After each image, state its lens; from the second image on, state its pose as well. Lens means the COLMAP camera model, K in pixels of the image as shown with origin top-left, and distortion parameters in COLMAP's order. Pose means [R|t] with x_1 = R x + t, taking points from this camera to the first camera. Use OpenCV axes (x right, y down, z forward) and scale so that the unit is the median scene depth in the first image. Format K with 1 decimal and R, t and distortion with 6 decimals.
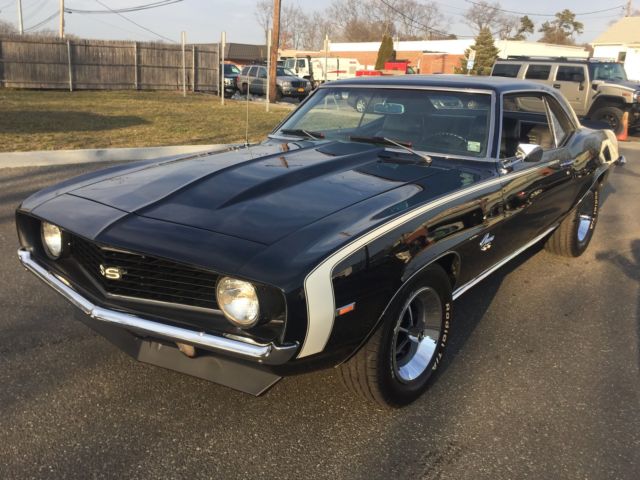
lens RADIAL K [[571.6, 0, 321.3], [0, 571.6, 236.2], [0, 0, 1]] dist [0.072960, -0.135907]
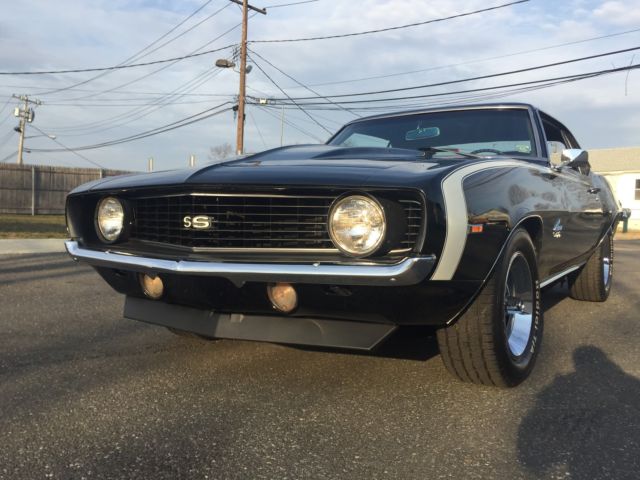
lens RADIAL K [[576.8, 0, 304.6], [0, 576.8, 249.7], [0, 0, 1]] dist [0.077003, -0.133334]
pose [[0.996989, -0.020768, 0.074708, -0.045194], [0.037925, 0.970966, -0.236190, 0.055423], [-0.067634, 0.238312, 0.968831, 0.019156]]
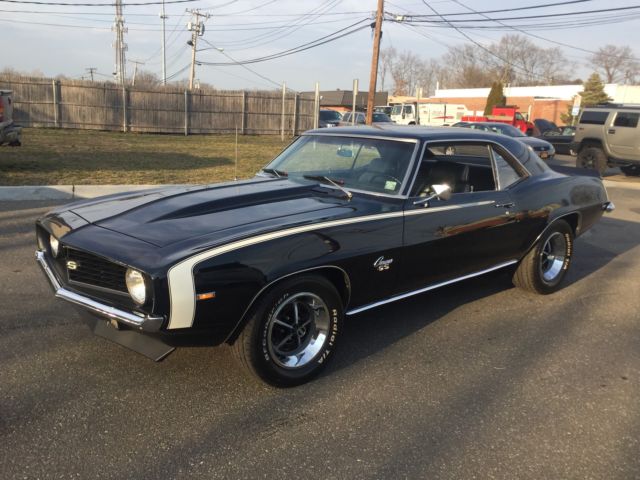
lens RADIAL K [[592.6, 0, 339.3], [0, 592.6, 239.4], [0, 0, 1]] dist [0.030550, -0.017245]
pose [[0.978827, 0.043506, -0.200013, 0.095341], [-0.058085, 0.996020, -0.067609, 0.010498], [0.196276, 0.077795, 0.977458, -0.050466]]
